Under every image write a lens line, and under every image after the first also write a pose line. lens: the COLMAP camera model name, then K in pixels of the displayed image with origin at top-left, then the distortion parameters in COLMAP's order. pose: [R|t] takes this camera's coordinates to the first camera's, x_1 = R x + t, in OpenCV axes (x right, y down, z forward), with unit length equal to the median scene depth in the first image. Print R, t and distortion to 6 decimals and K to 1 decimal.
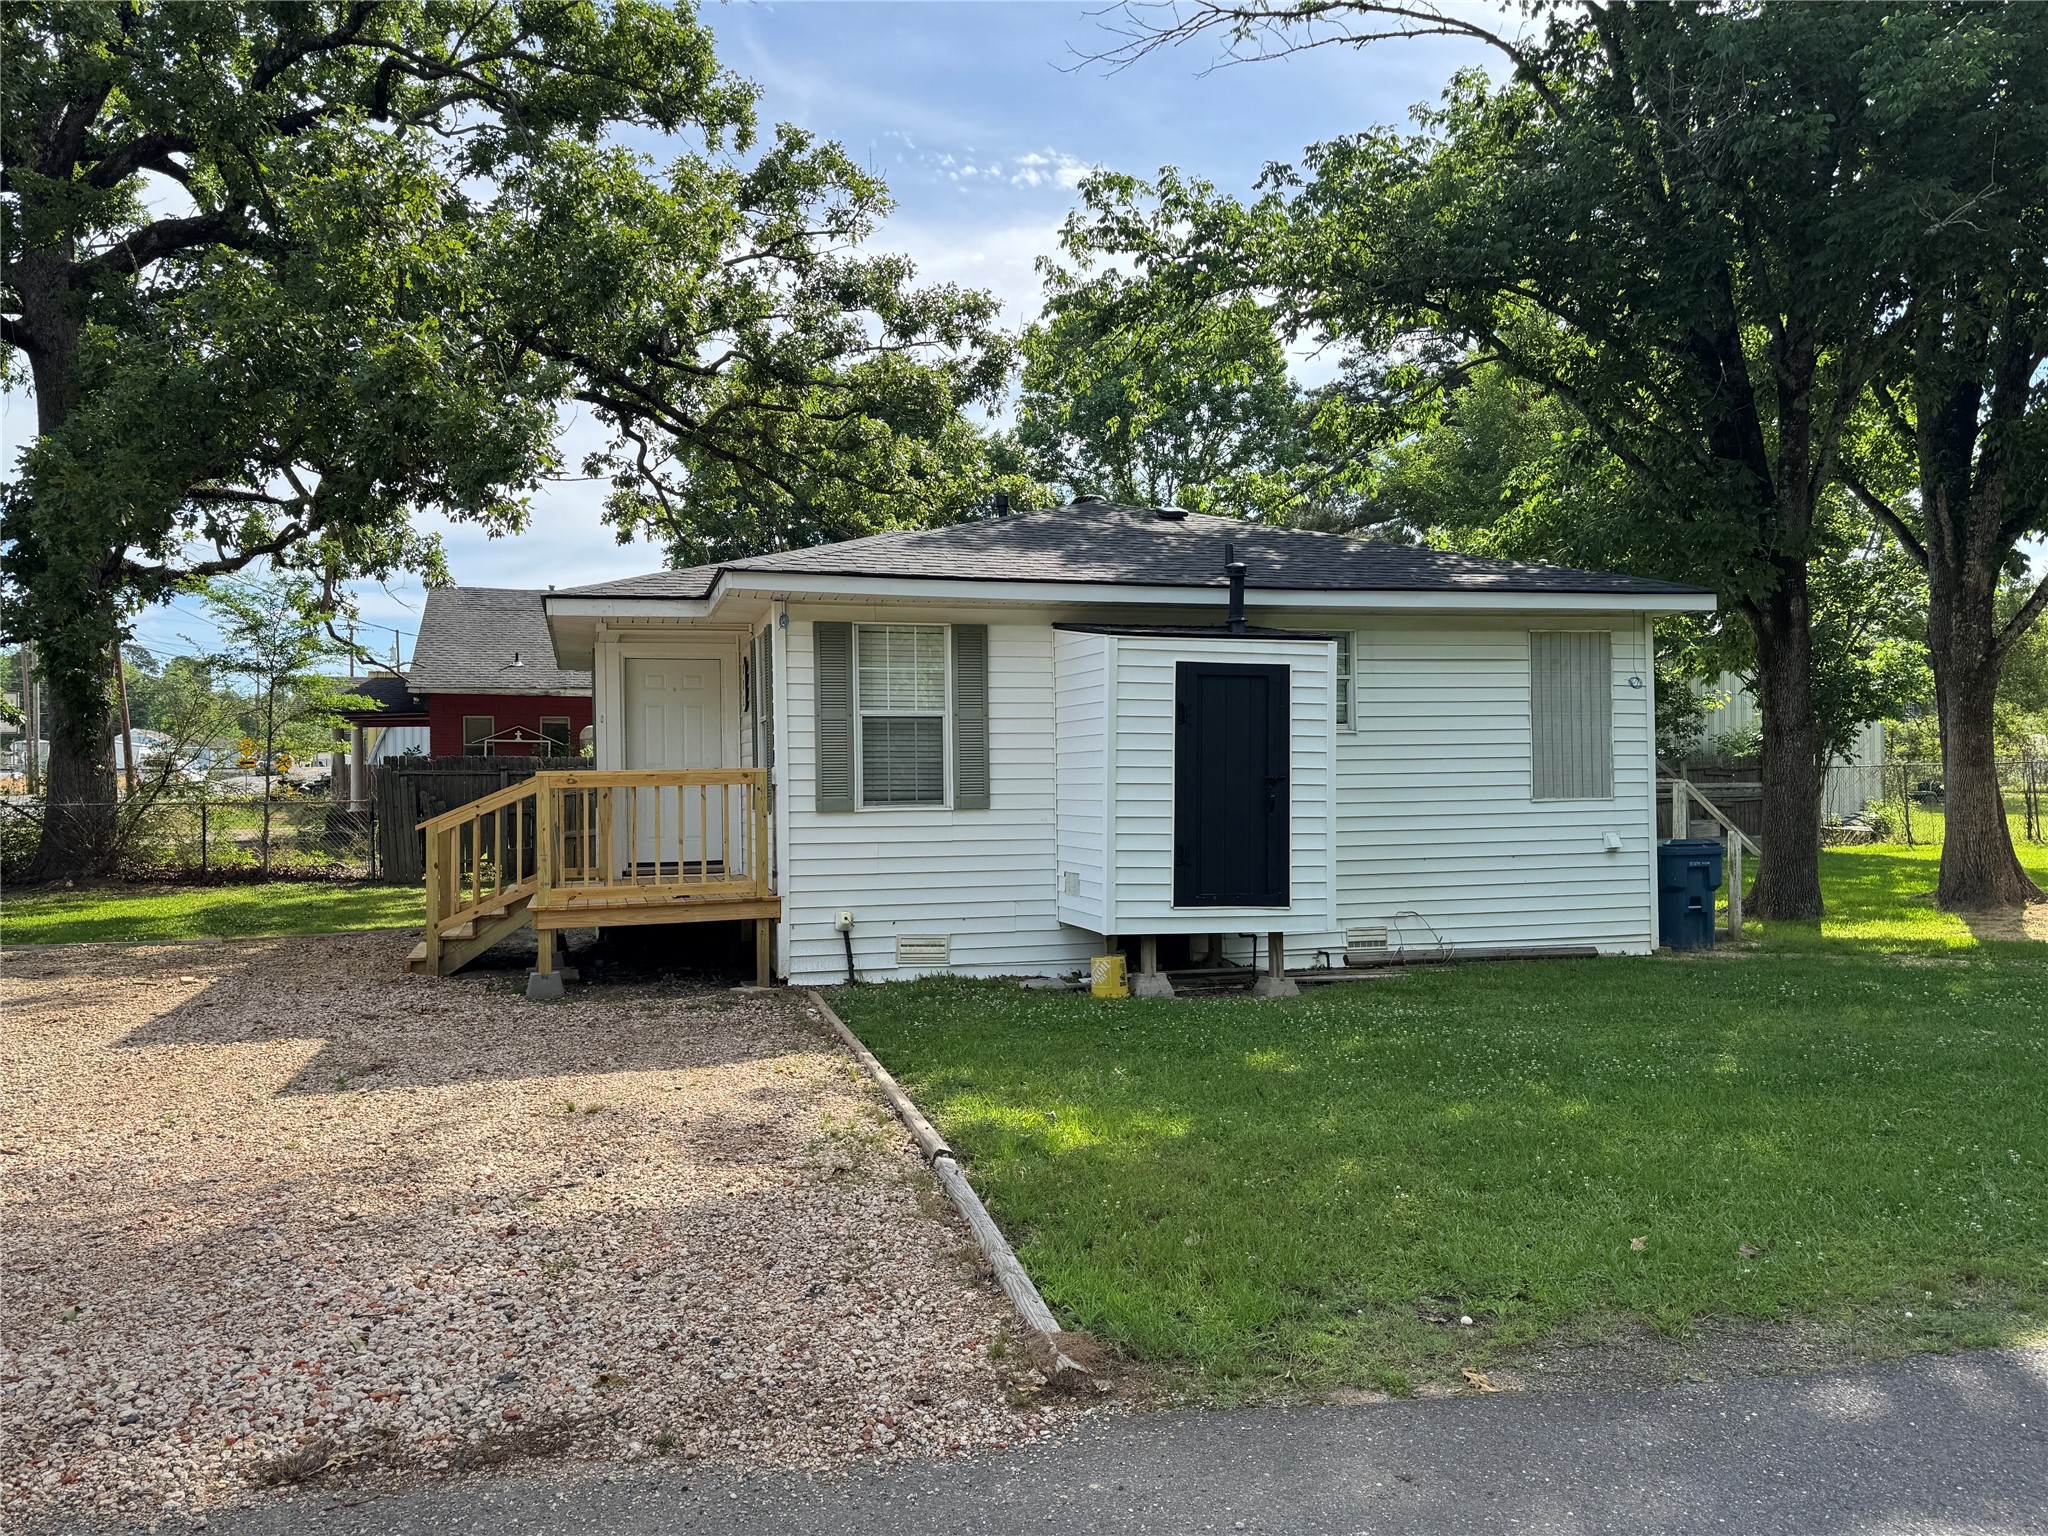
lens RADIAL K [[1552.8, 0, 1024.0], [0, 1552.8, 768.0], [0, 0, 1]] dist [0.004781, 0.000144]
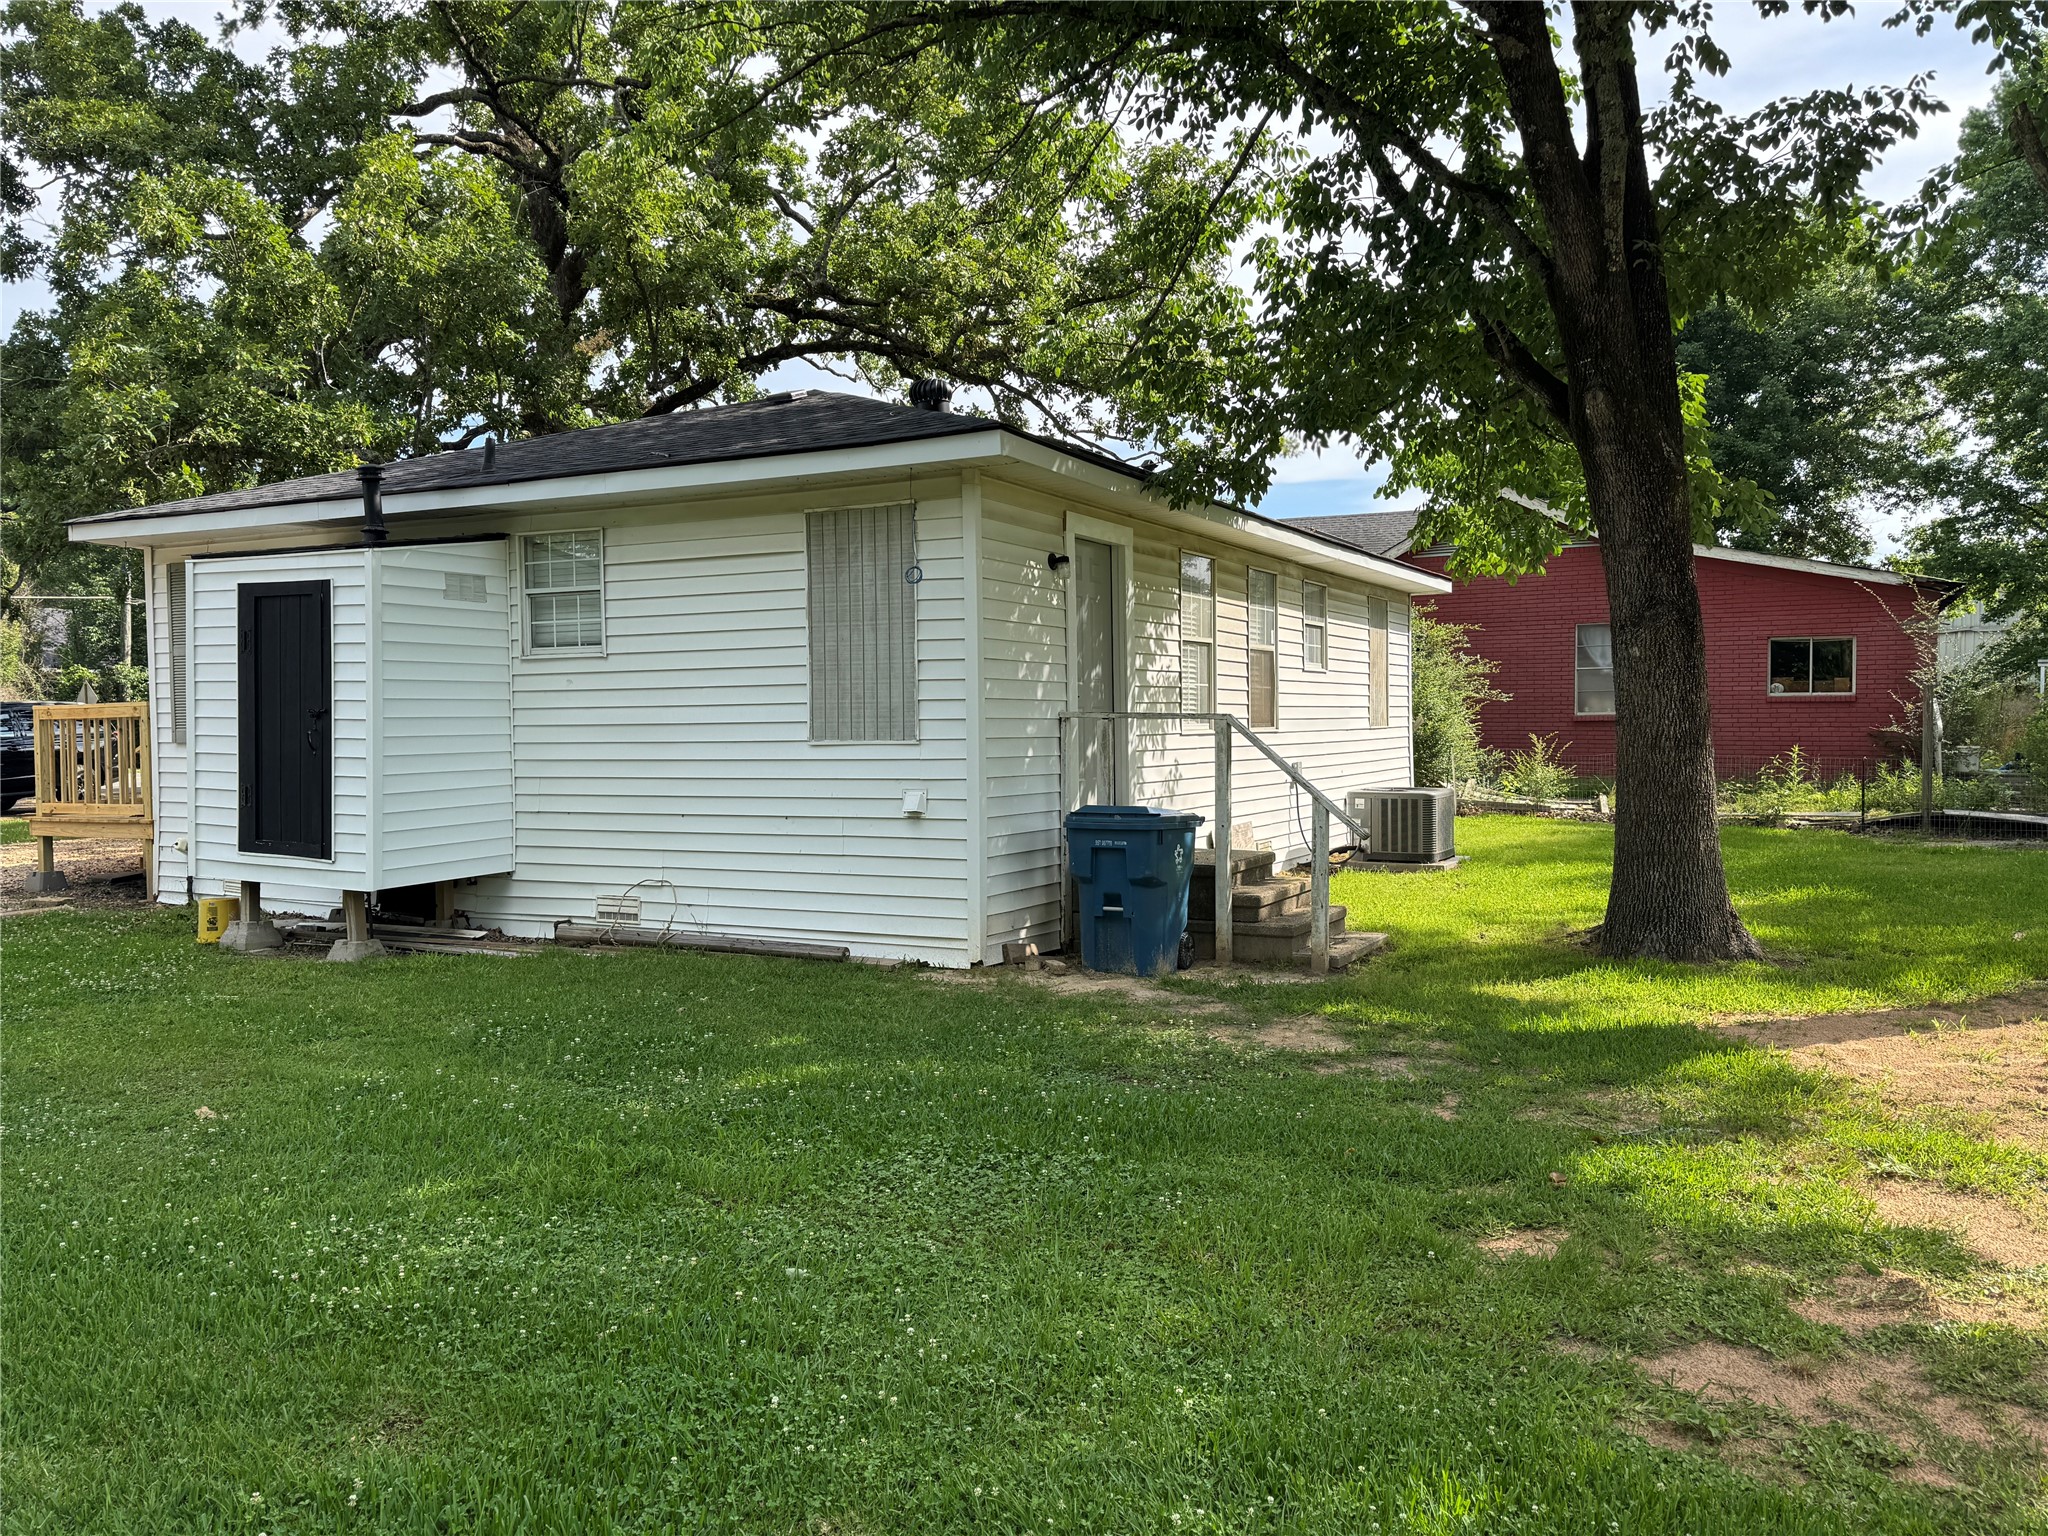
lens RADIAL K [[1552.8, 0, 1024.0], [0, 1552.8, 768.0], [0, 0, 1]] dist [0.004781, 0.000144]
pose [[0.762722, 0.022608, -0.646331, 0.880324], [0.002330, 0.999286, 0.037704, 0.005269], [0.646722, -0.030264, 0.762125, 0.504586]]
